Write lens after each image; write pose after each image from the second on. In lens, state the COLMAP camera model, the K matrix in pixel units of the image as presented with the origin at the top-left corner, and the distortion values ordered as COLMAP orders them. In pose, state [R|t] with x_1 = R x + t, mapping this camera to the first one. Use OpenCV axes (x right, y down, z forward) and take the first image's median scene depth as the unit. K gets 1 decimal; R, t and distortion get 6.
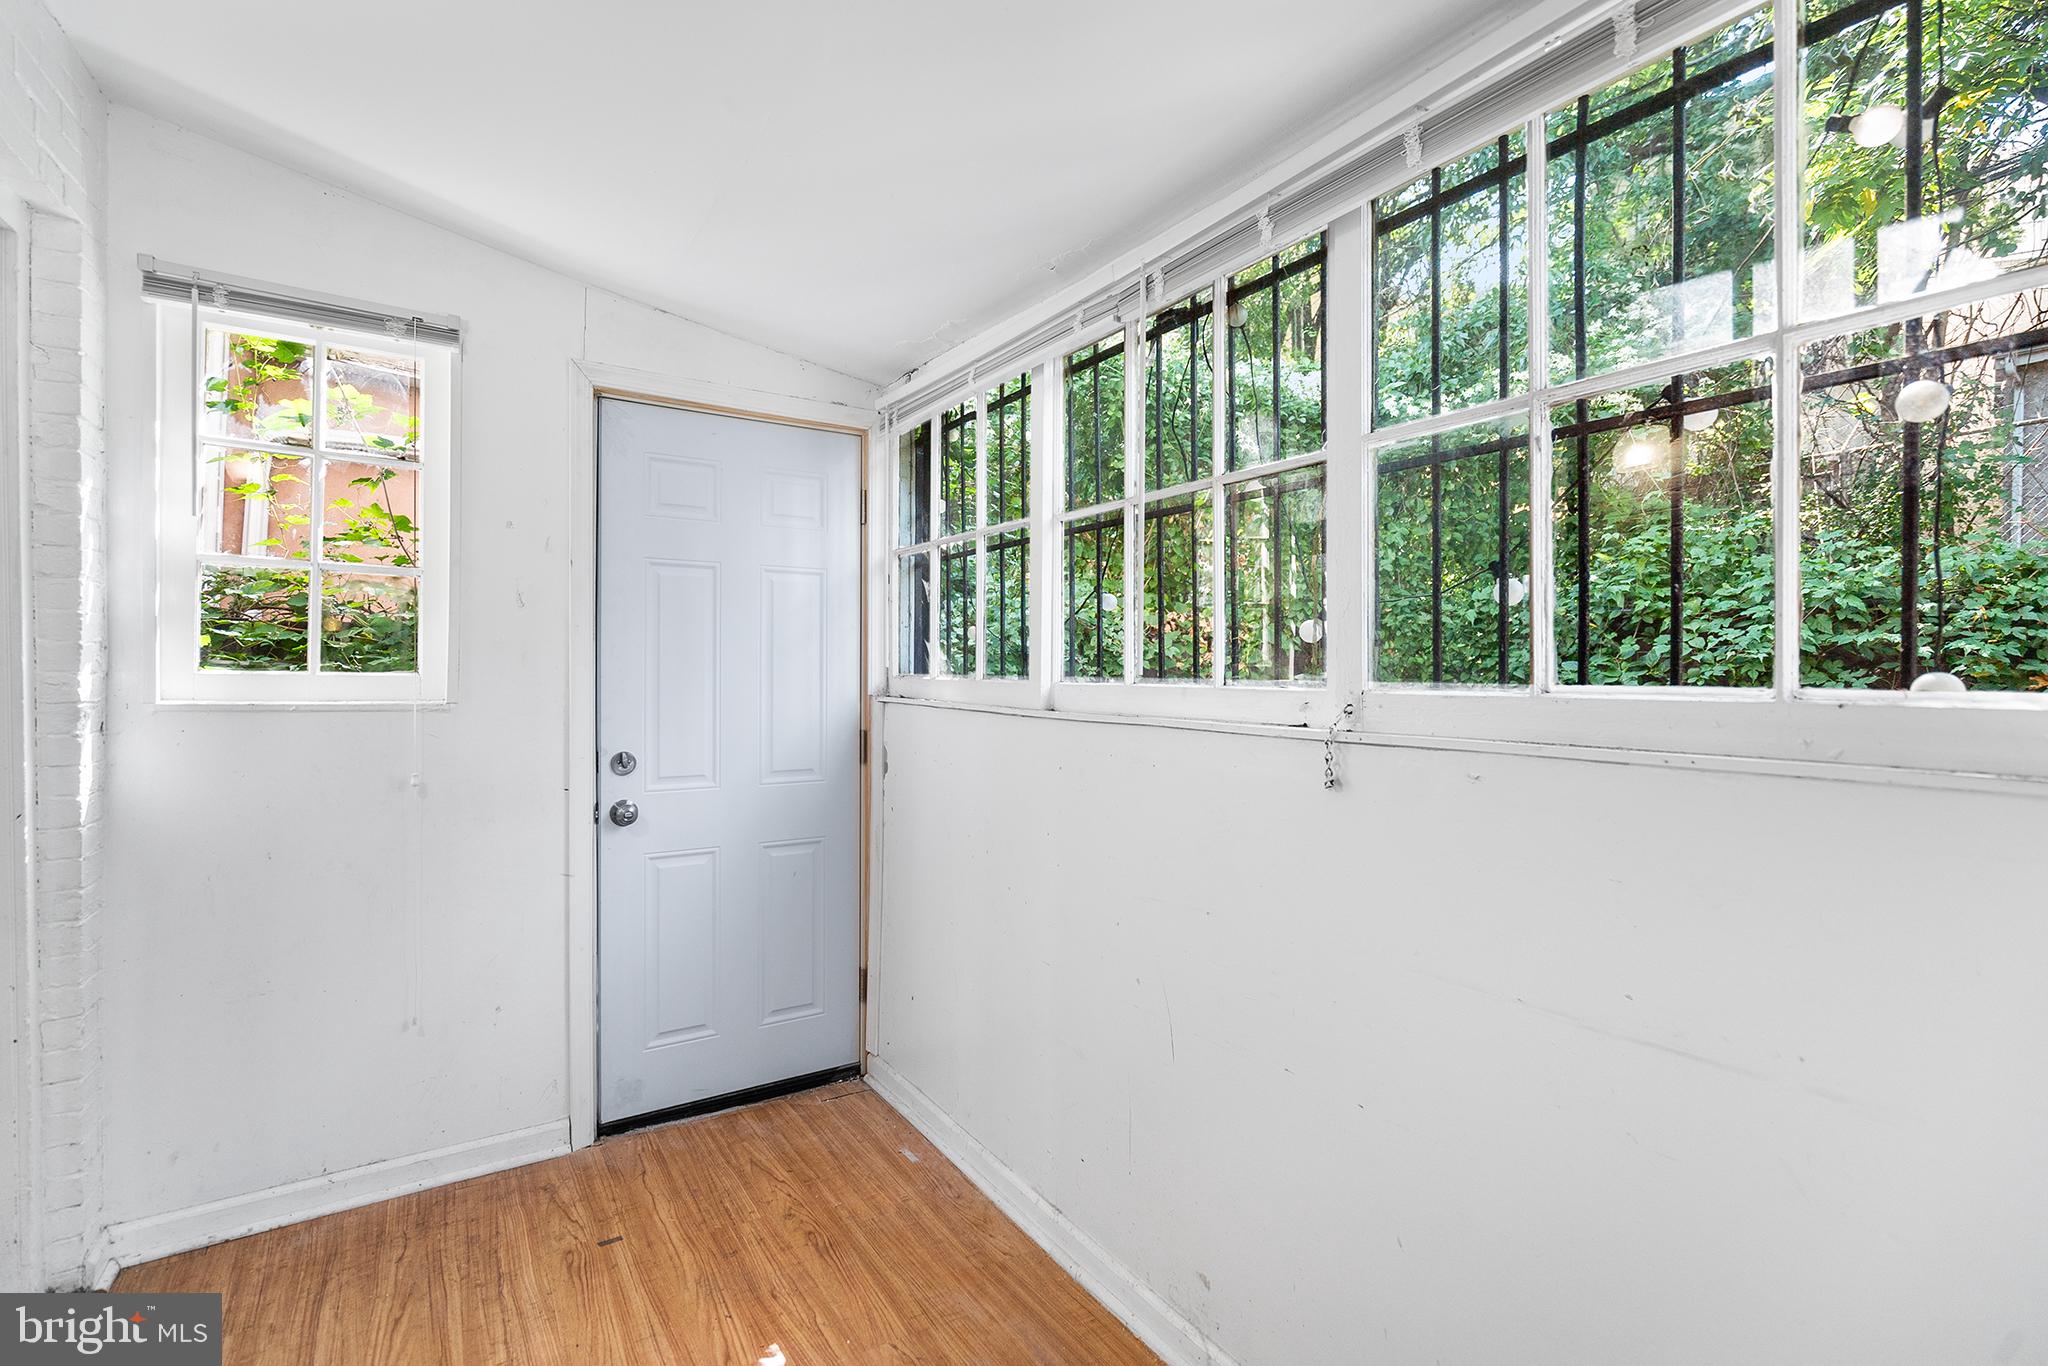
lens RADIAL K [[945.0, 0, 1022.1], [0, 945.0, 666.9], [0, 0, 1]] dist [-0.000884, 0.001077]
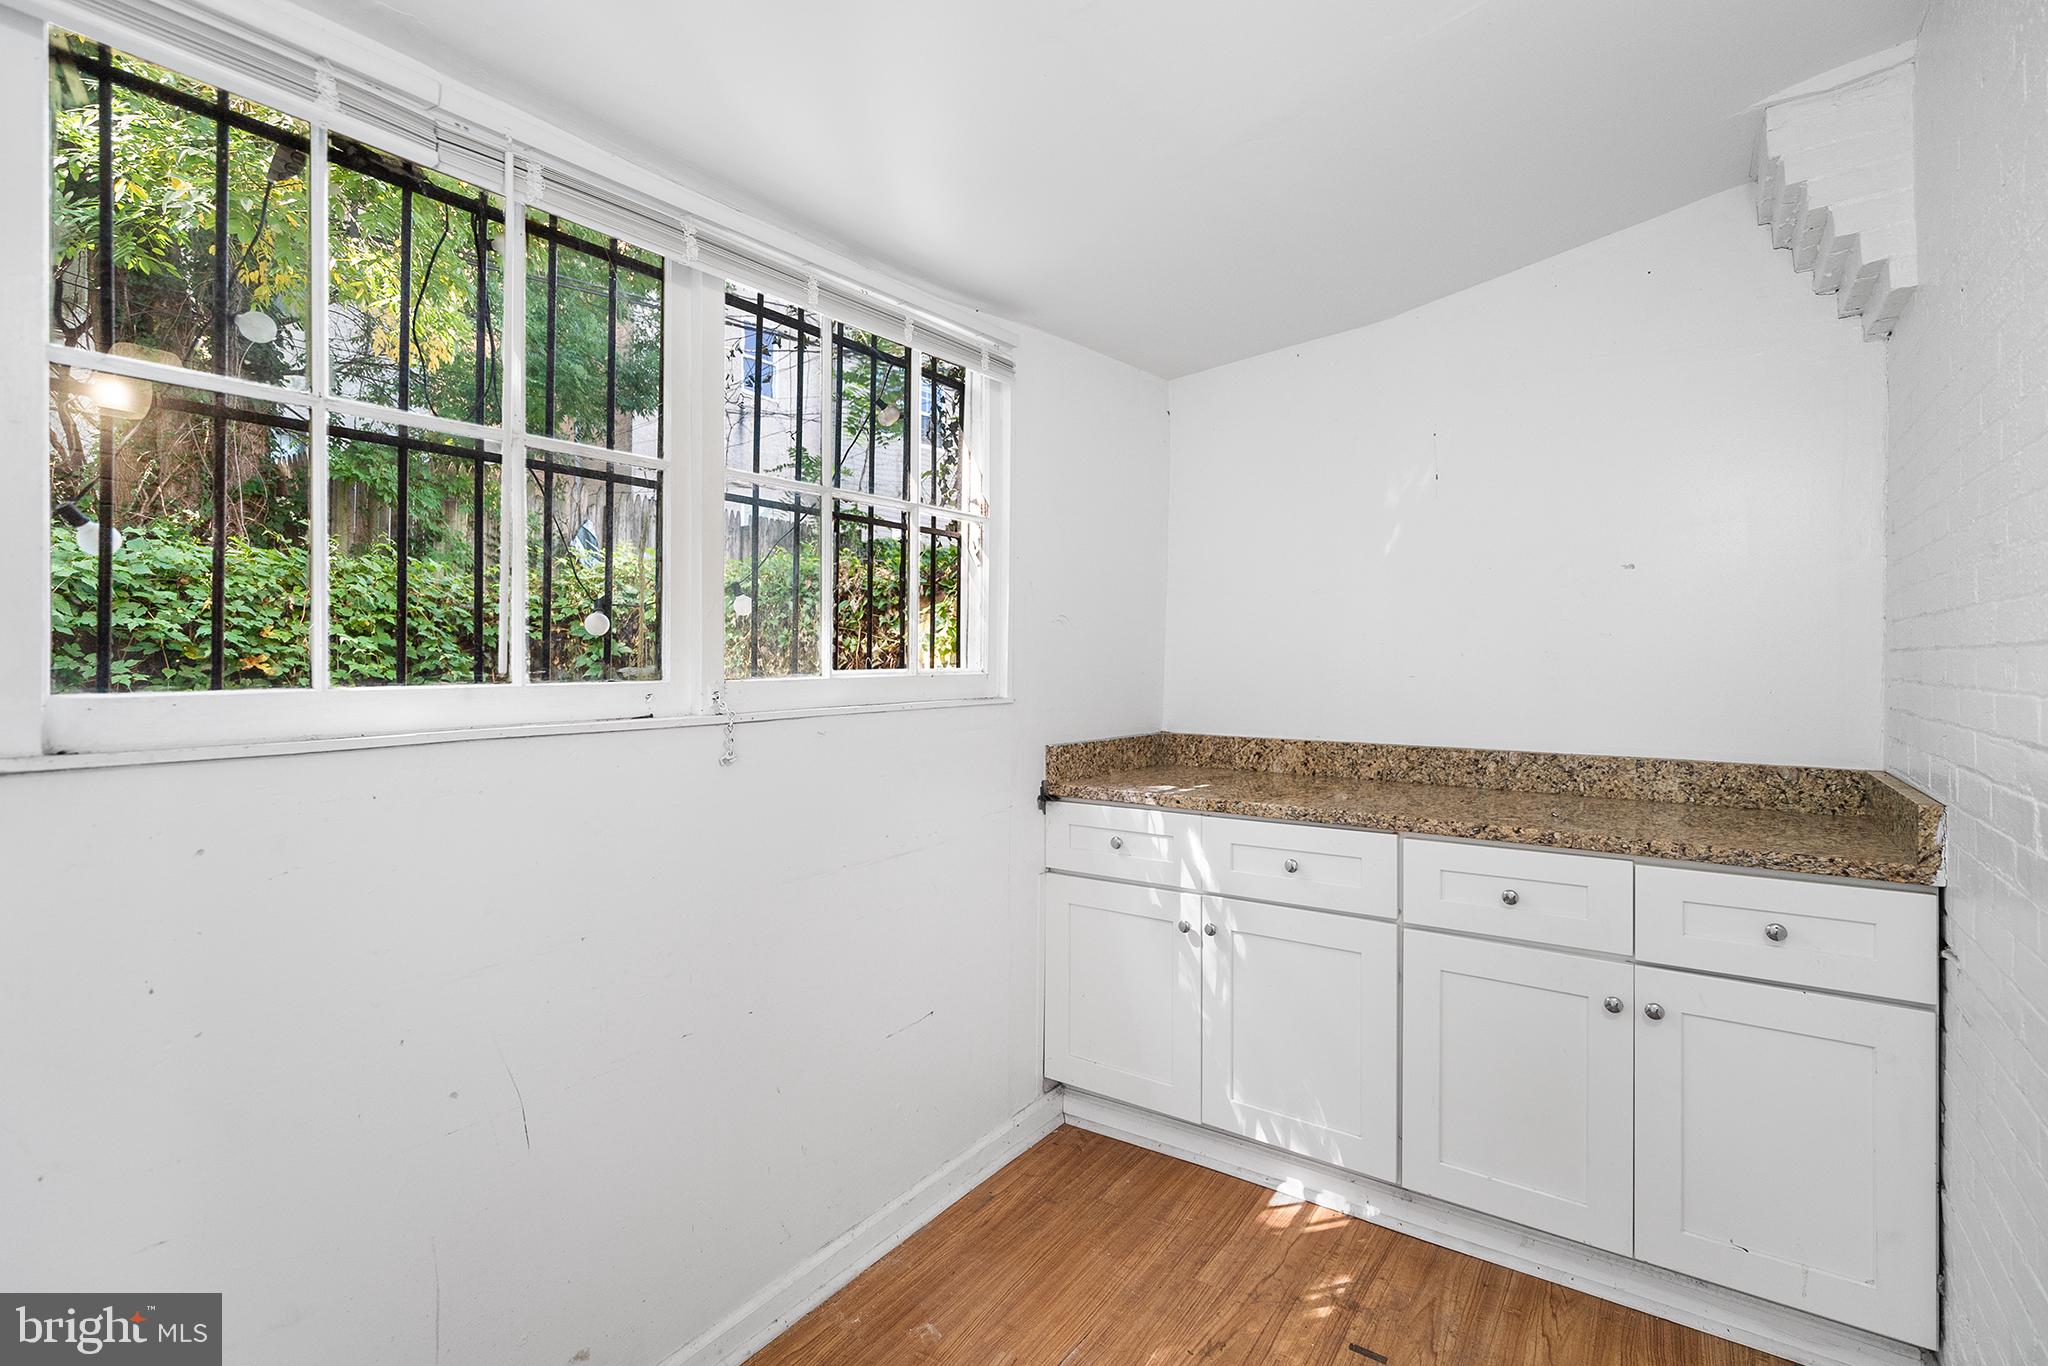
lens RADIAL K [[945.0, 0, 1022.1], [0, 945.0, 666.9], [0, 0, 1]] dist [-0.000884, 0.001077]
pose [[-0.382917, -0.025880, 0.923420, -0.759318], [-0.009807, 0.999665, 0.023950, -0.021882], [-0.923731, 0.000115, -0.383042, 0.937005]]
